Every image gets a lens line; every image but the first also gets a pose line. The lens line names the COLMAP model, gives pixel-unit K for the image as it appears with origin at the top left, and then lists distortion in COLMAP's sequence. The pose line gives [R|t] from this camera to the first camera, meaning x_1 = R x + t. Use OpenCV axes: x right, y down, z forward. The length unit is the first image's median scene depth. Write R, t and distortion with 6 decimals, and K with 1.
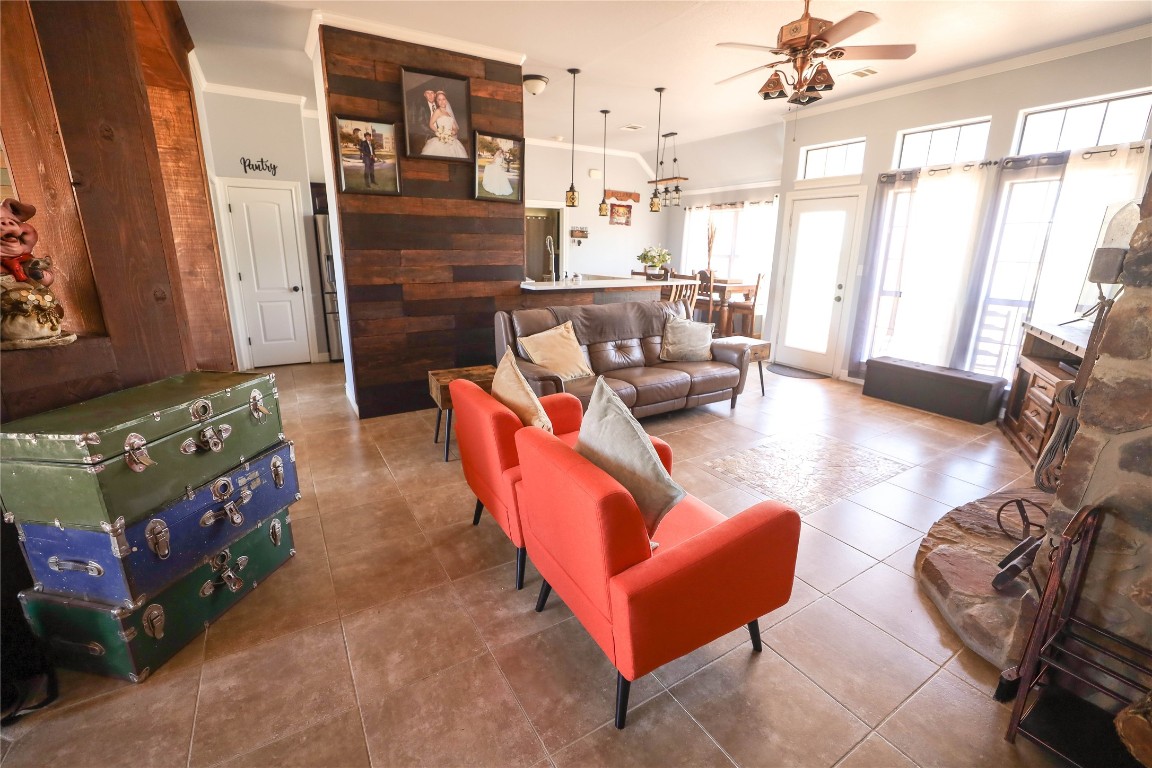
lens RADIAL K [[493.2, 0, 578.3], [0, 493.2, 380.7], [0, 0, 1]] dist [-0.026211, 0.001540]
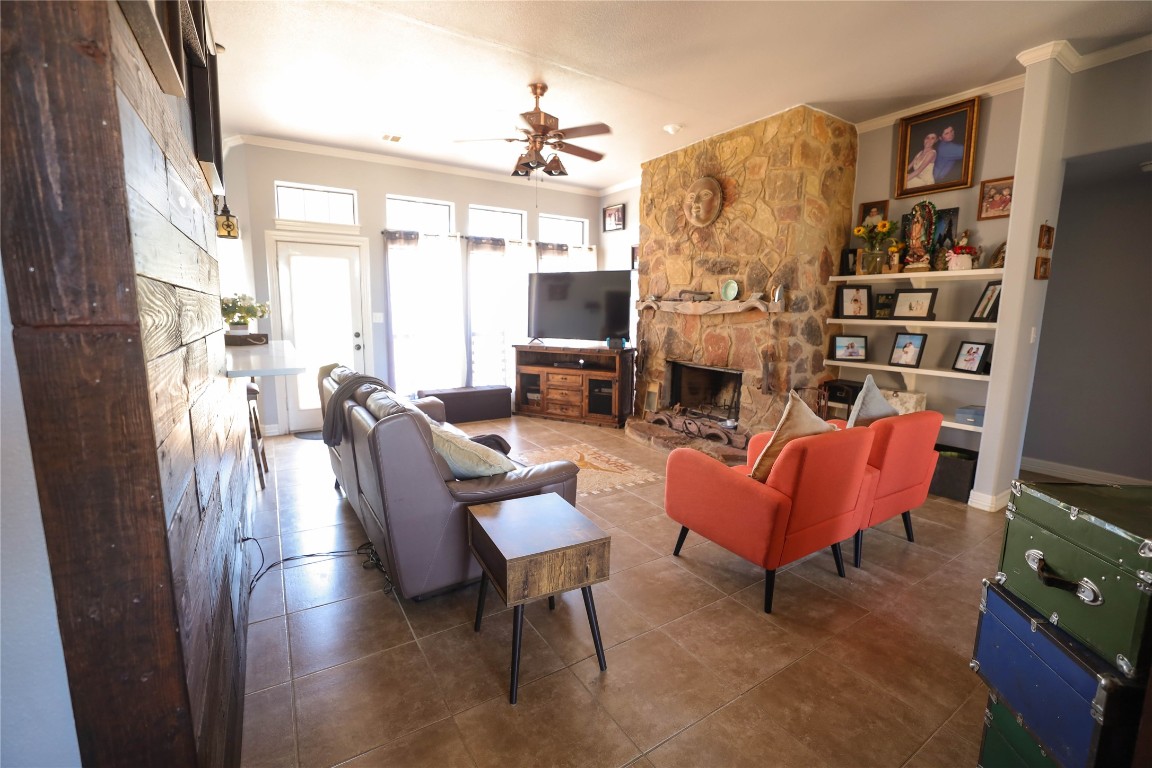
lens RADIAL K [[493.2, 0, 574.8], [0, 493.2, 382.7], [0, 0, 1]] dist [-0.026211, 0.001540]
pose [[-0.018851, -0.158073, 0.987247, -0.654646], [0.255616, 0.953845, 0.157606, -0.202631], [-0.966595, 0.255327, 0.022425, 0.811820]]
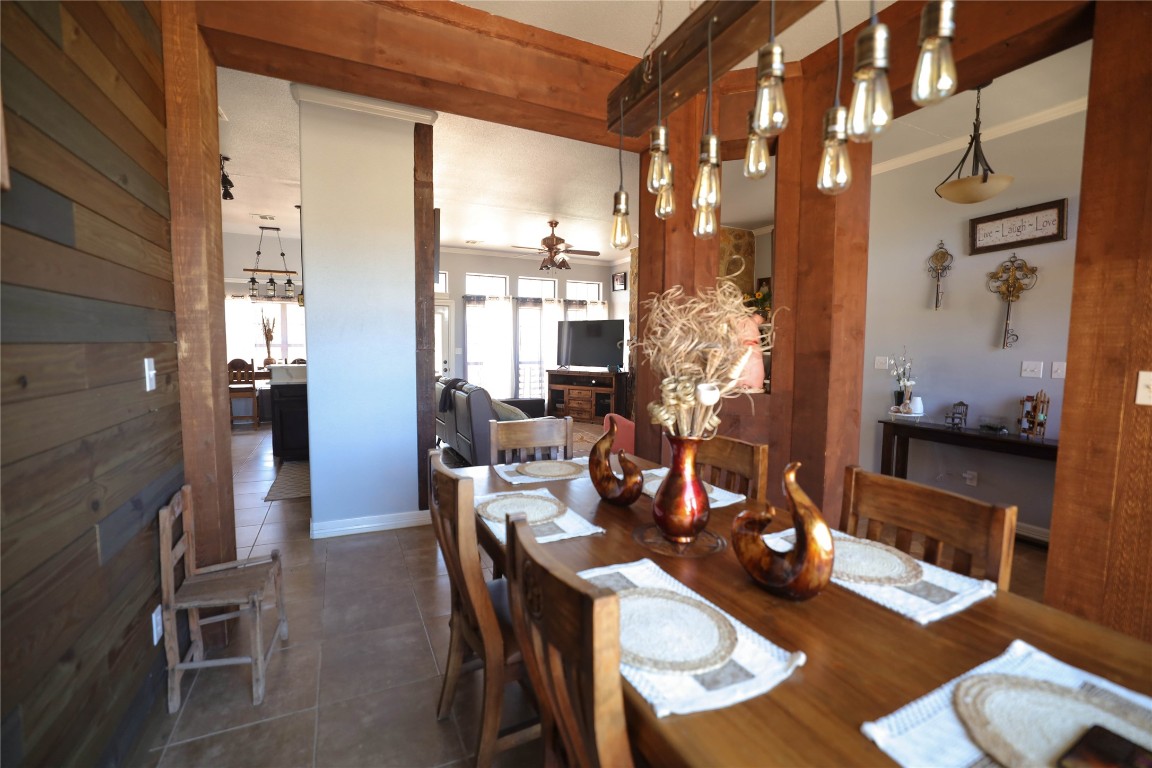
lens RADIAL K [[493.2, 0, 578.9], [0, 493.2, 388.5], [0, 0, 1]] dist [-0.026211, 0.001540]
pose [[0.089789, -0.095911, 0.991332, -1.359387], [0.257524, 0.963739, 0.069916, -0.159487], [-0.962091, 0.249014, 0.111233, 0.626406]]
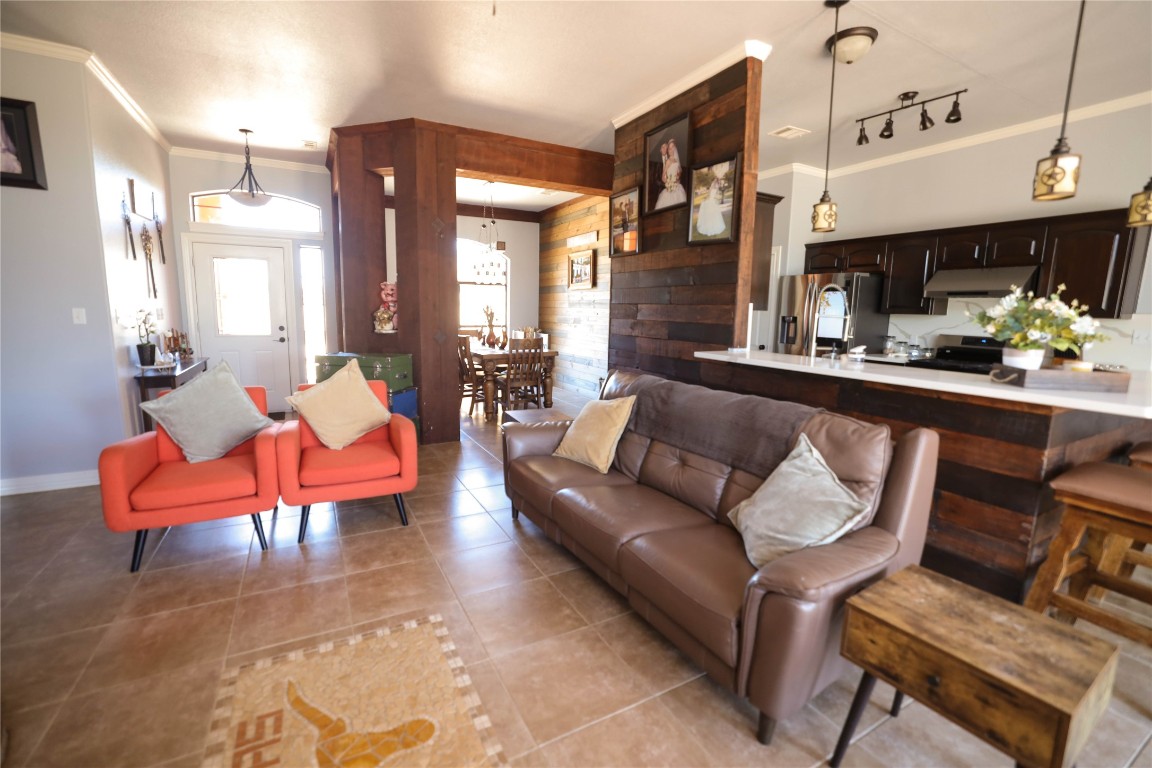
lens RADIAL K [[493.2, 0, 573.1], [0, 493.2, 386.8], [0, 0, 1]] dist [-0.026211, 0.001540]
pose [[-0.047511, 0.142798, -0.988611, 0.726921], [-0.284558, 0.946783, 0.150431, -0.223882], [0.957481, 0.288464, -0.004348, 0.946276]]
